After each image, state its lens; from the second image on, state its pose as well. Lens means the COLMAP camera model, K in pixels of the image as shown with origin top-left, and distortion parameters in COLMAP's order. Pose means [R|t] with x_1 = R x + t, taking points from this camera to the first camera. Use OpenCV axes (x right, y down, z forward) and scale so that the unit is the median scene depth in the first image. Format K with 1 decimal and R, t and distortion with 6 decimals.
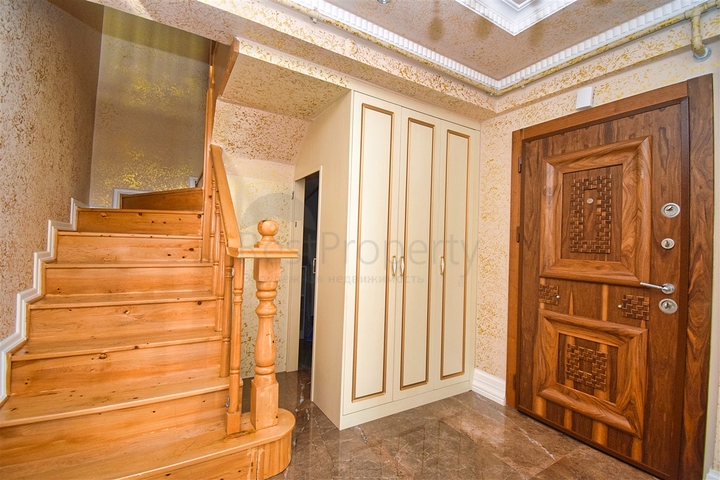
lens RADIAL K [[321.2, 0, 356.5], [0, 321.2, 238.7], [0, 0, 1]] dist [-0.004957, -0.009360]
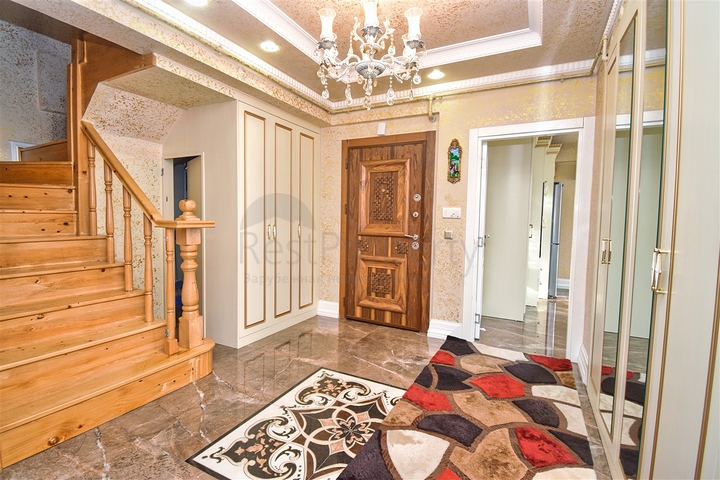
lens RADIAL K [[321.2, 0, 358.0], [0, 321.2, 237.9], [0, 0, 1]] dist [-0.004957, -0.009360]
pose [[0.855466, -0.046741, 0.515745, -0.300738], [-0.000135, 0.995898, 0.090480, -0.016905], [-0.517858, -0.077472, 0.851951, -0.435749]]
